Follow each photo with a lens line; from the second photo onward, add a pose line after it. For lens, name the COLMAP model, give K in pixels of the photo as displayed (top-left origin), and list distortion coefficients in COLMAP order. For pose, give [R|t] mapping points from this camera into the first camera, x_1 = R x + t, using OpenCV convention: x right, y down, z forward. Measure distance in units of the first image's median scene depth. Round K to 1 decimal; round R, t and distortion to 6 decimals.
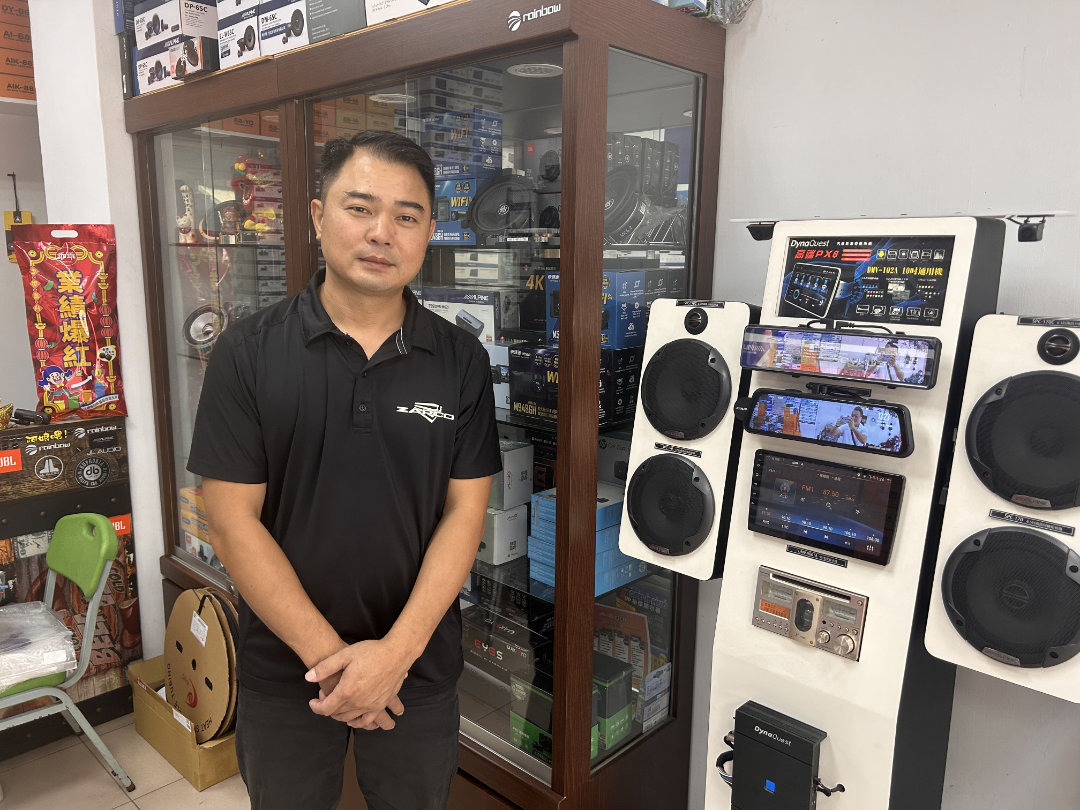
lens RADIAL K [[809.5, 0, 540.0], [0, 809.5, 405.0], [0, 0, 1]] dist [0.092861, -0.121206]
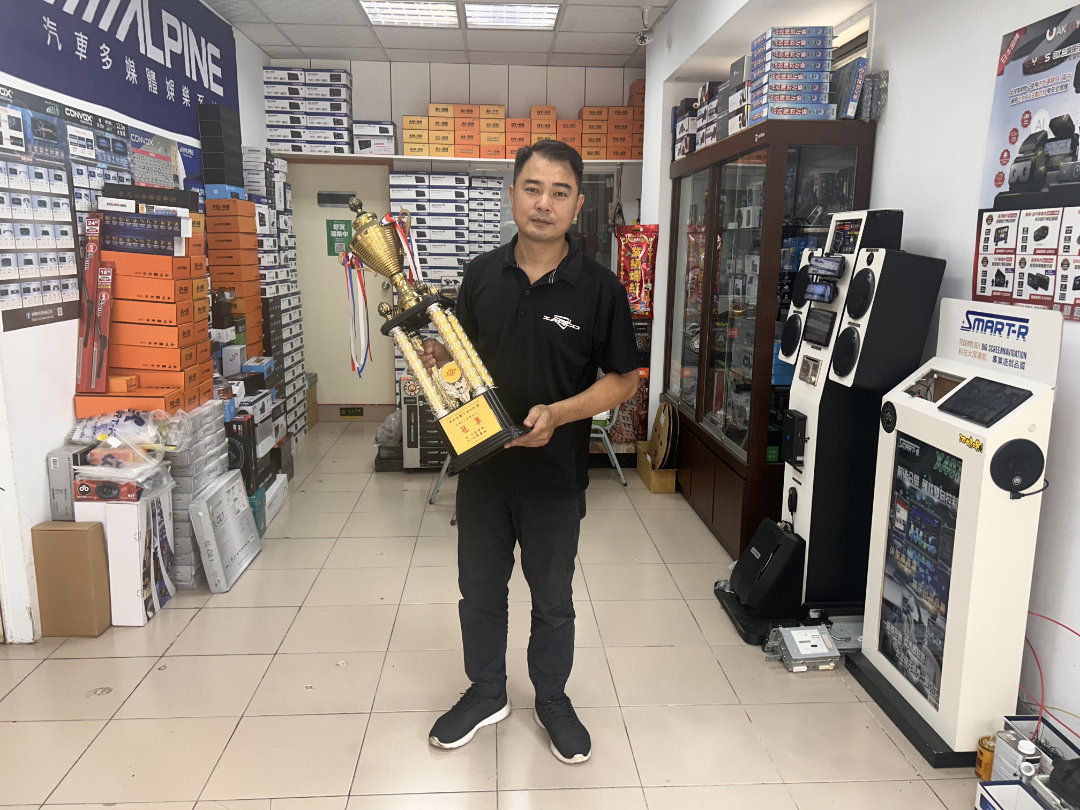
lens RADIAL K [[809.5, 0, 540.0], [0, 809.5, 405.0], [0, 0, 1]] dist [0.092861, -0.121206]
pose [[0.729074, 0.126870, -0.672573, 0.727902], [-0.126442, 0.990722, 0.049820, 0.172699], [0.672654, 0.048719, 0.738351, -0.716935]]
